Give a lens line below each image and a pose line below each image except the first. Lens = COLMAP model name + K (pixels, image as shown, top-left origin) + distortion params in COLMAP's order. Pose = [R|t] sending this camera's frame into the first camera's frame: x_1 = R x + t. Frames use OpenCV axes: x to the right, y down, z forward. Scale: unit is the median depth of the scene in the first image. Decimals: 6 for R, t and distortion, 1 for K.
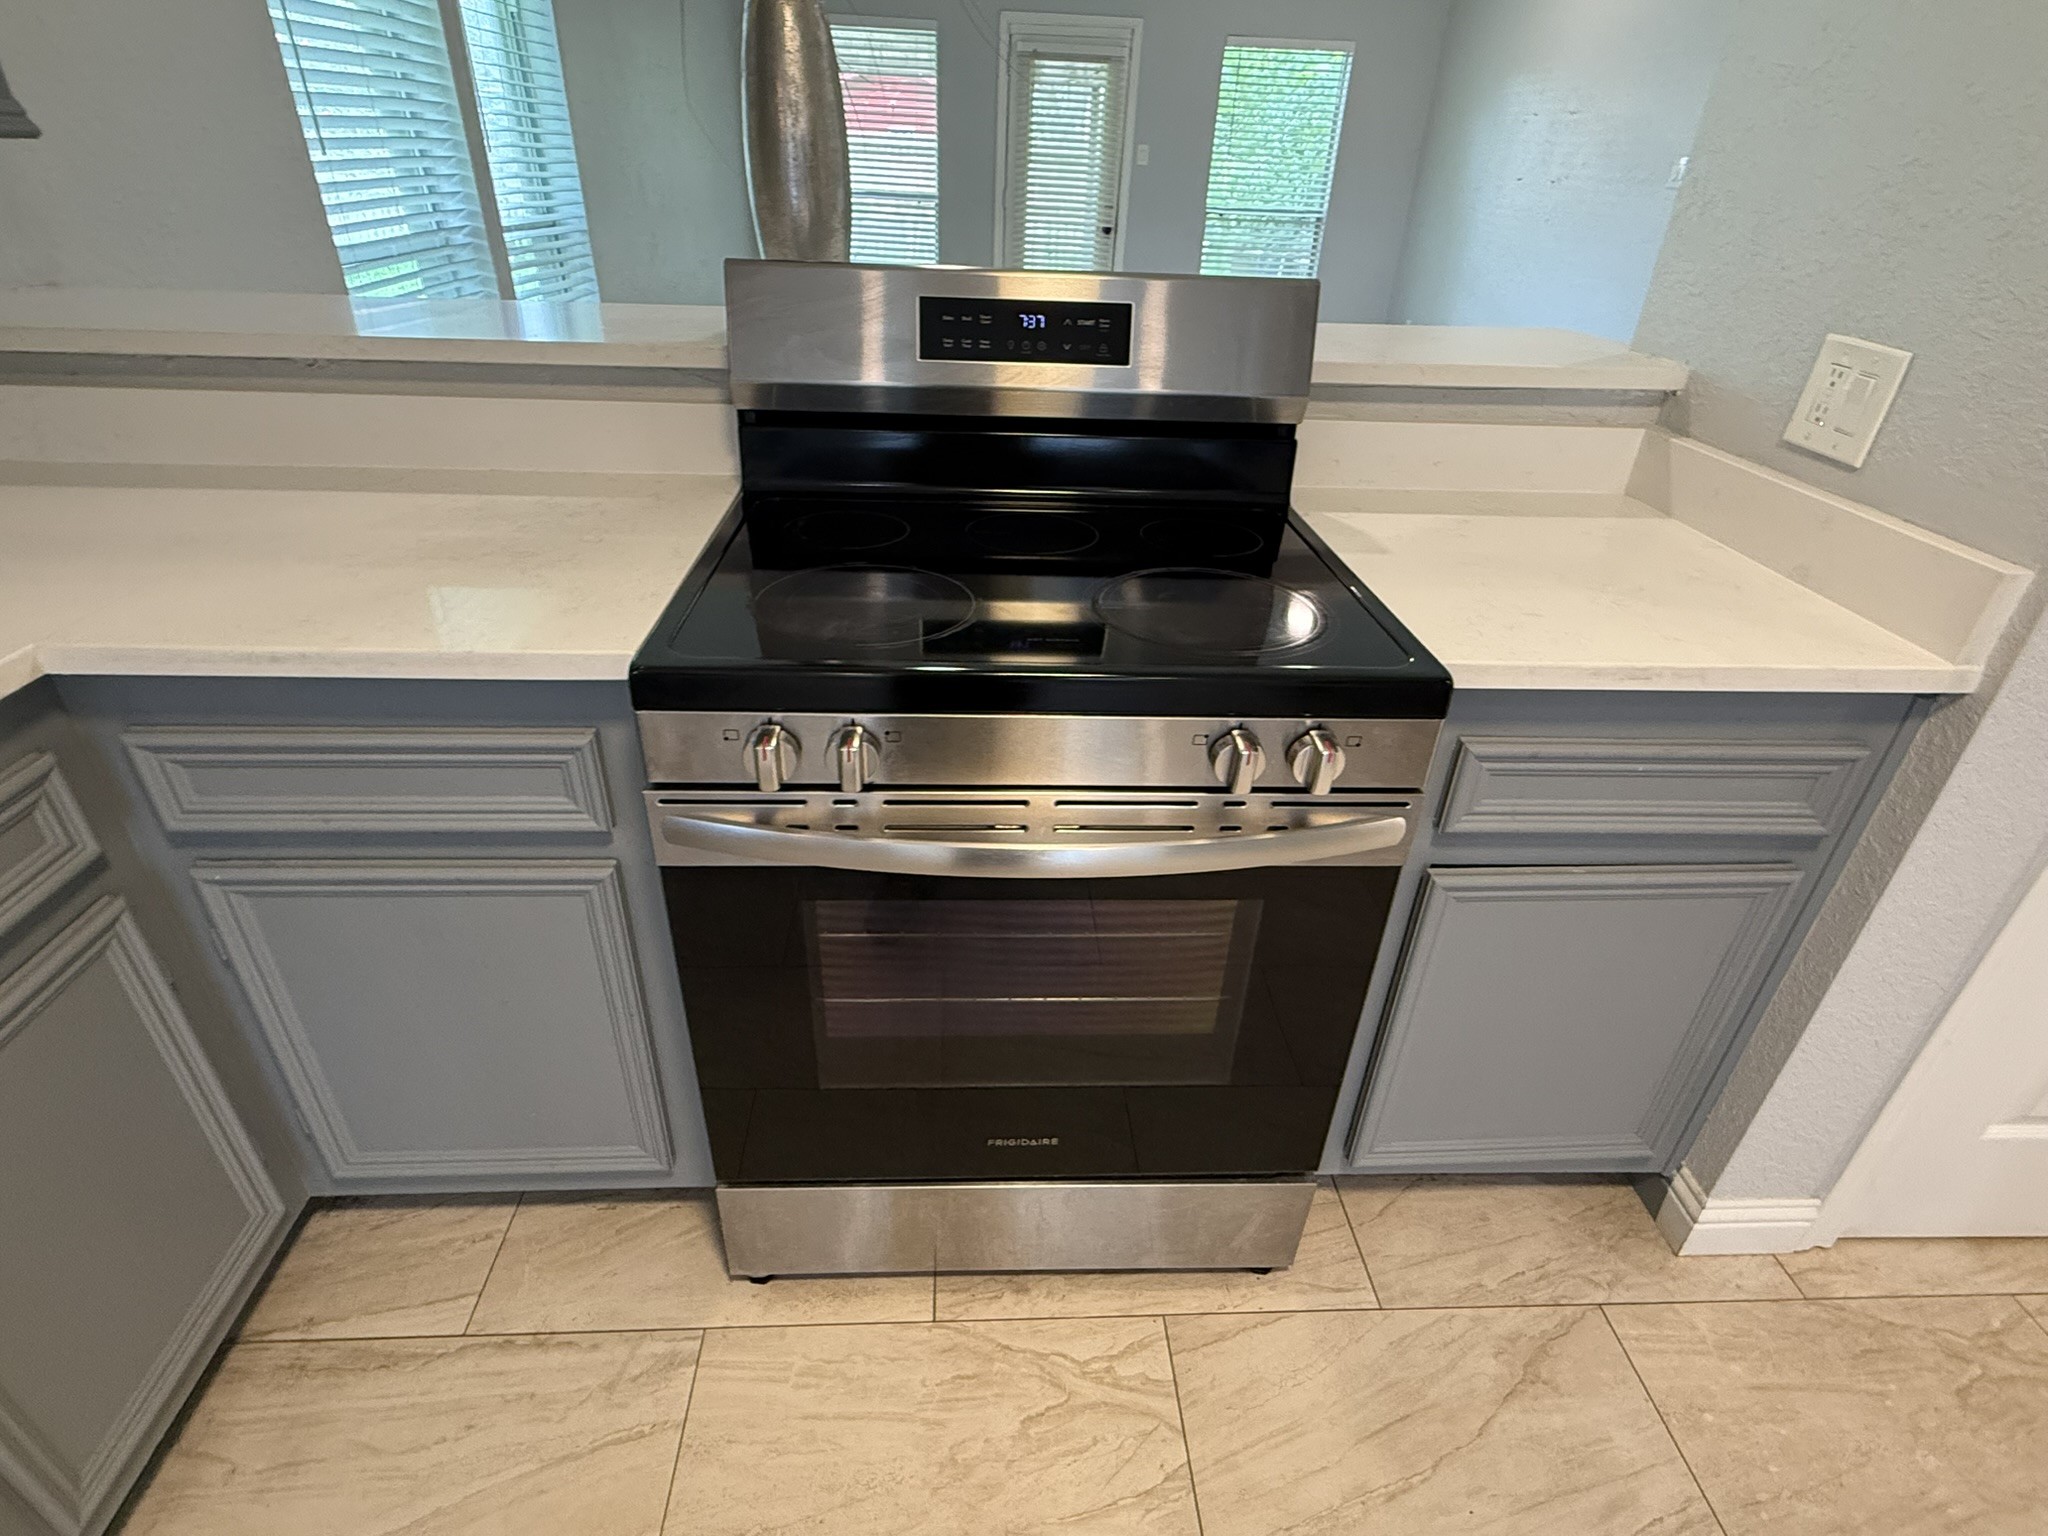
lens RADIAL K [[1021.6, 0, 1018.8], [0, 1021.6, 775.9], [0, 0, 1]] dist [-0.000260, -0.000500]
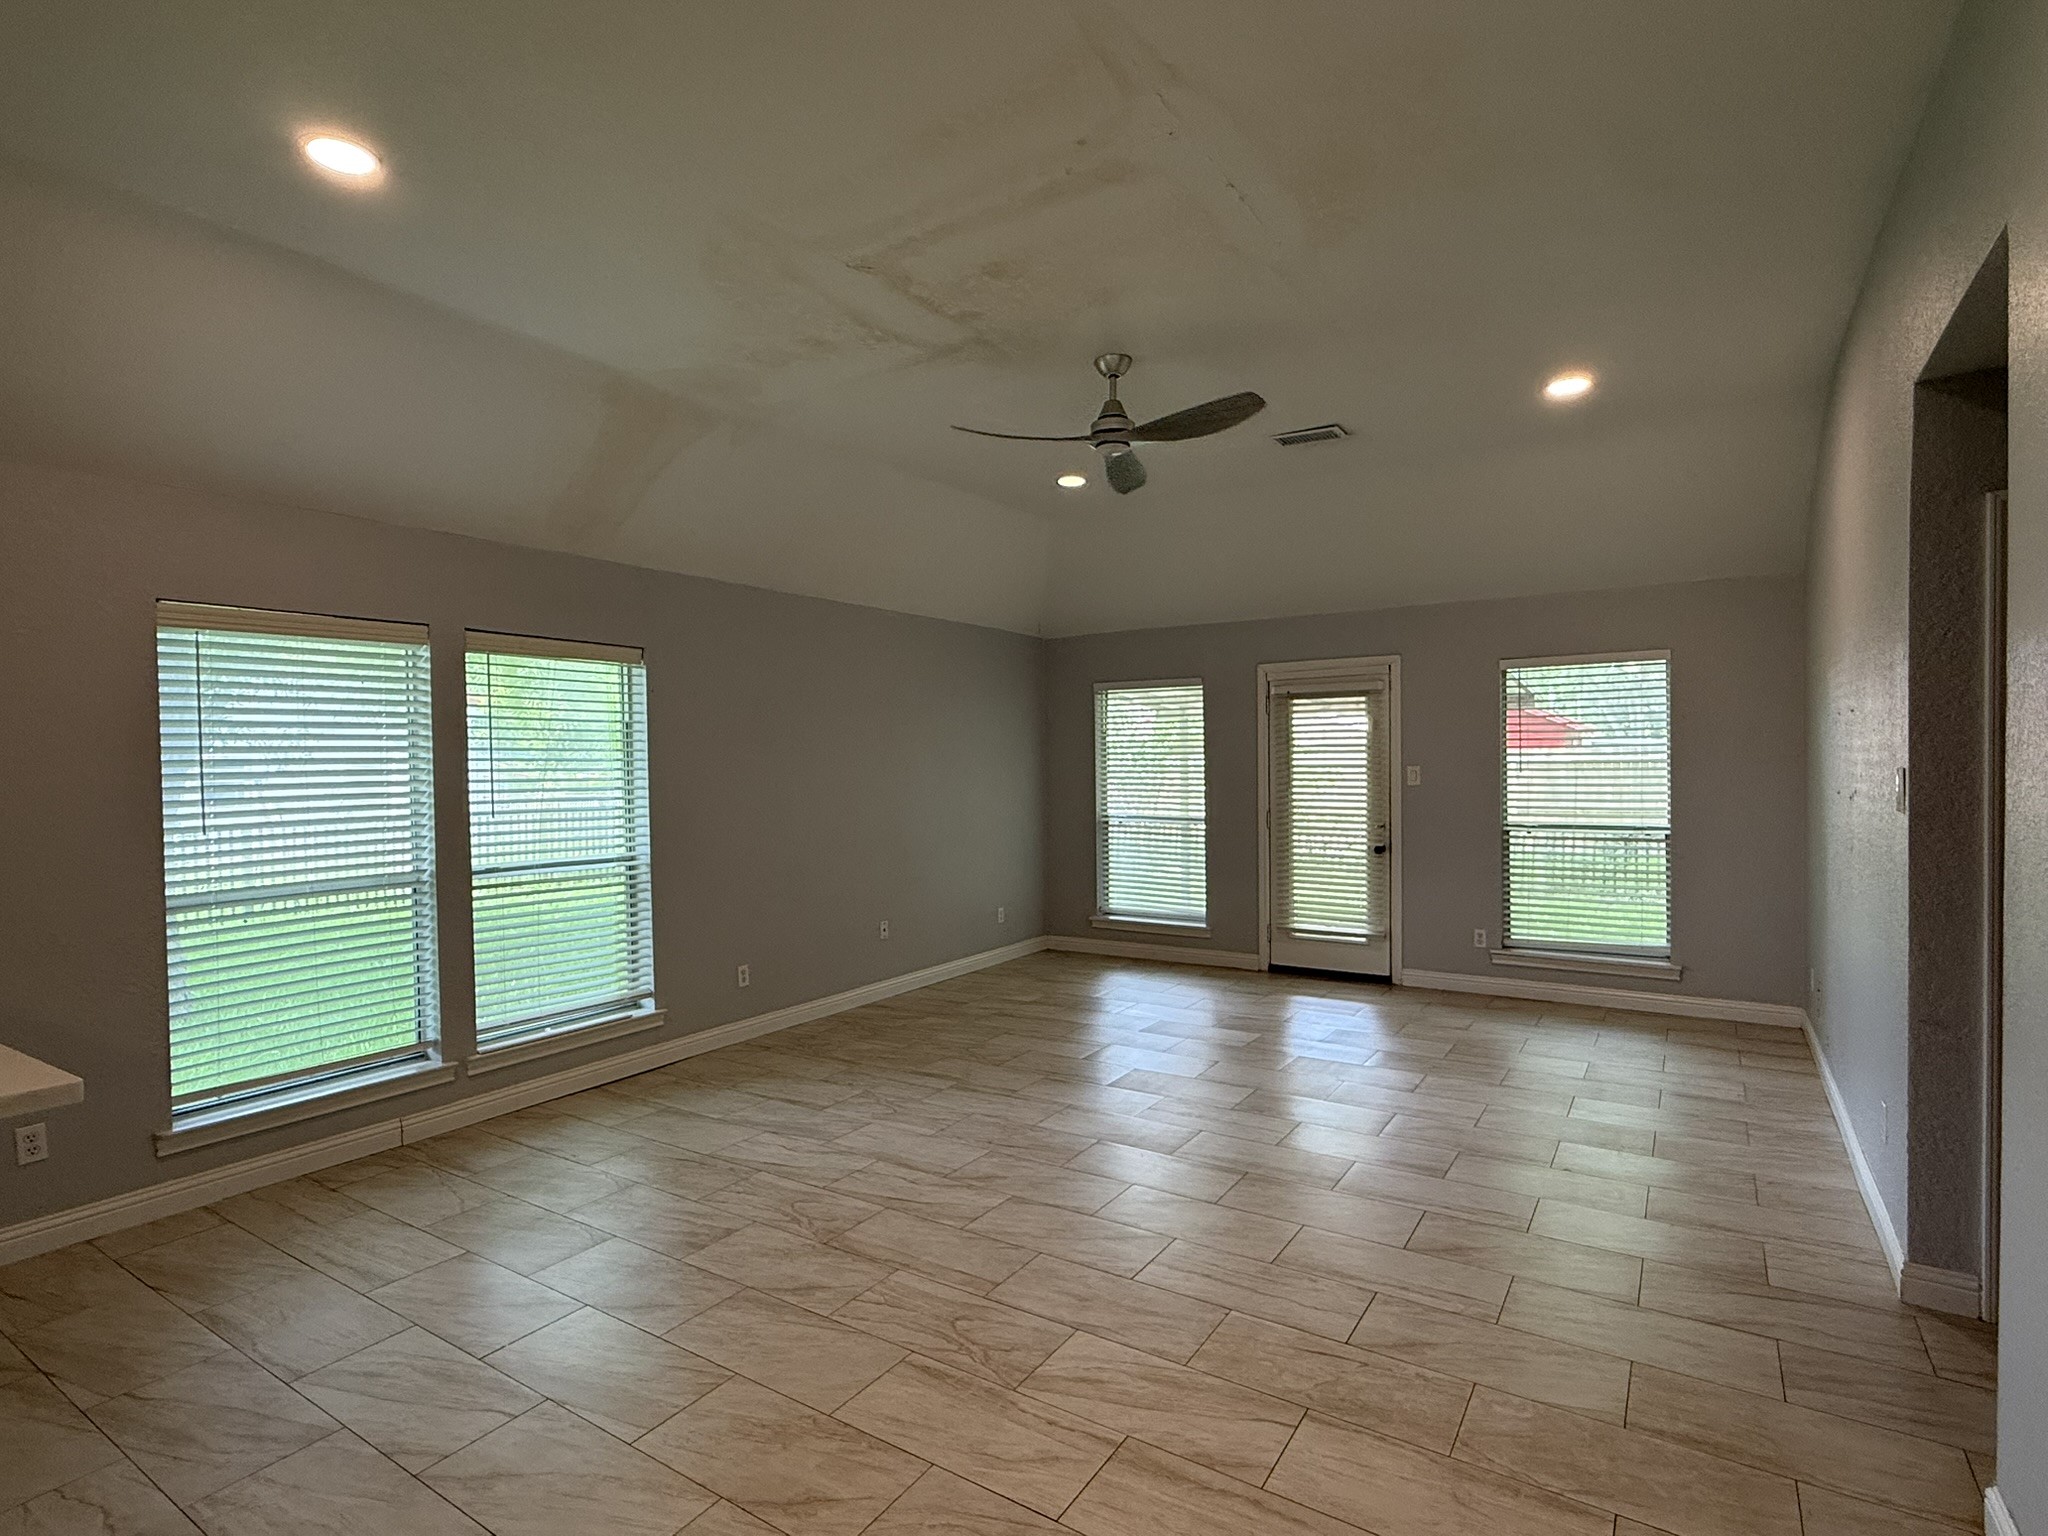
lens RADIAL K [[1021.6, 0, 1022.6], [0, 1021.6, 767.1], [0, 0, 1]] dist [-0.000260, -0.000500]
pose [[0.806775, -0.043956, -0.589221, 1.904313], [-0.271625, 0.858015, -0.435924, -0.639443], [0.524722, 0.511740, 0.680286, 1.005732]]
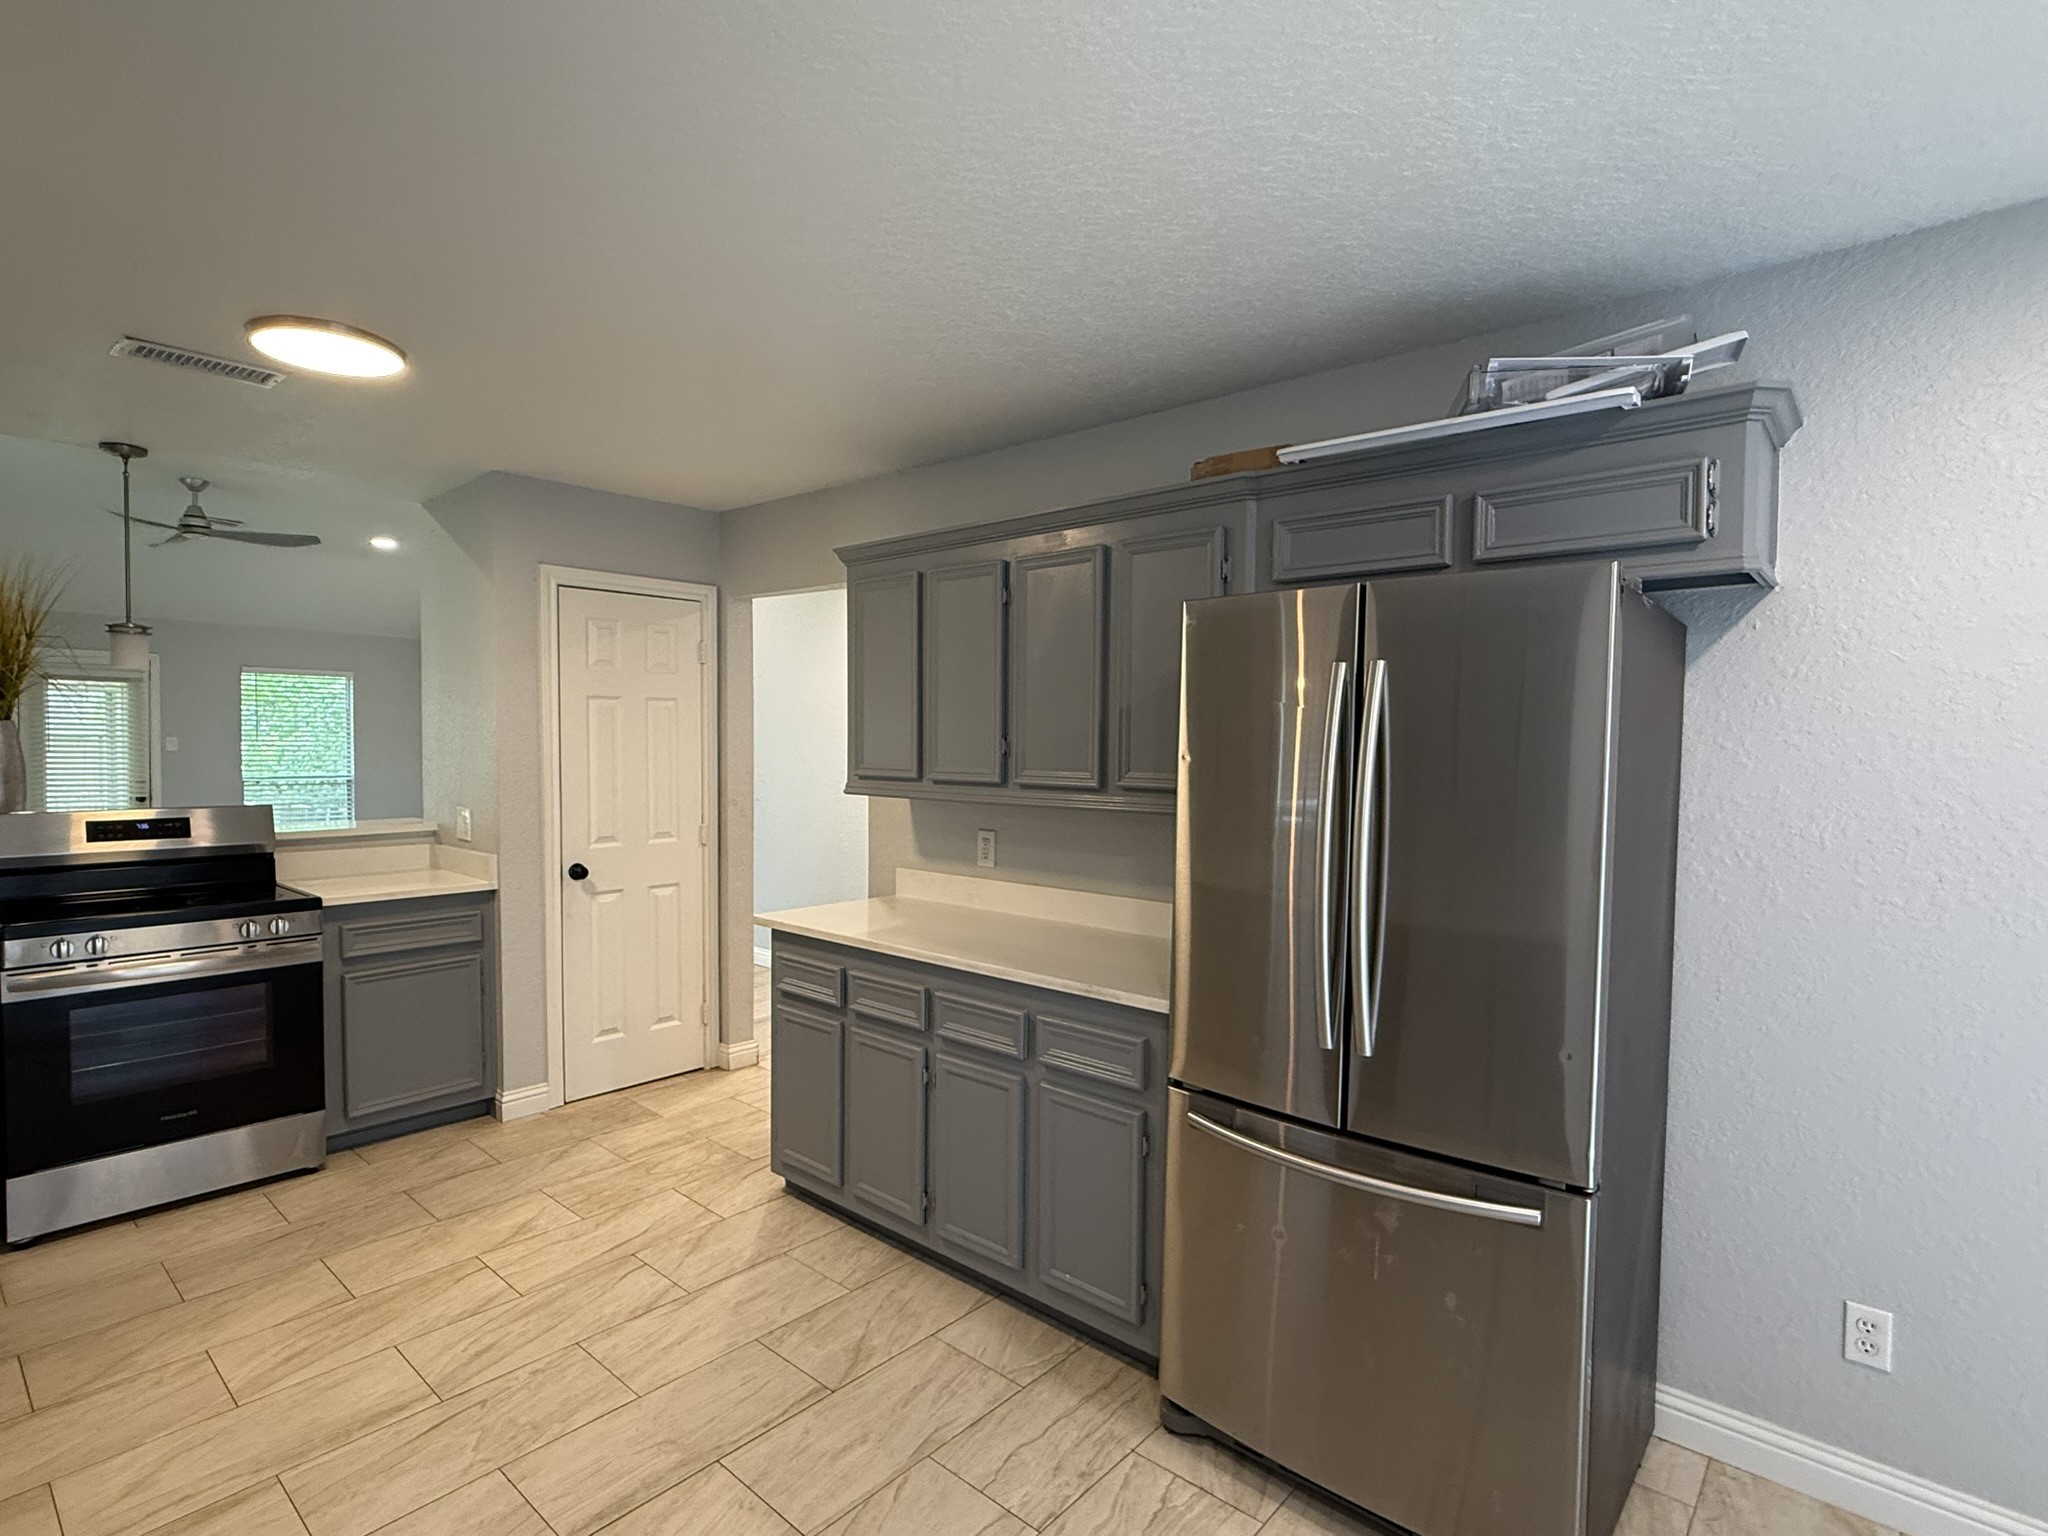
lens RADIAL K [[1021.6, 0, 1017.0], [0, 1021.6, 772.1], [0, 0, 1]] dist [-0.000260, -0.000500]
pose [[0.696338, -0.050663, 0.715923, -0.270000], [0.385109, 0.868121, -0.313141, 1.034179], [-0.605643, 0.493761, 0.624016, -1.906654]]
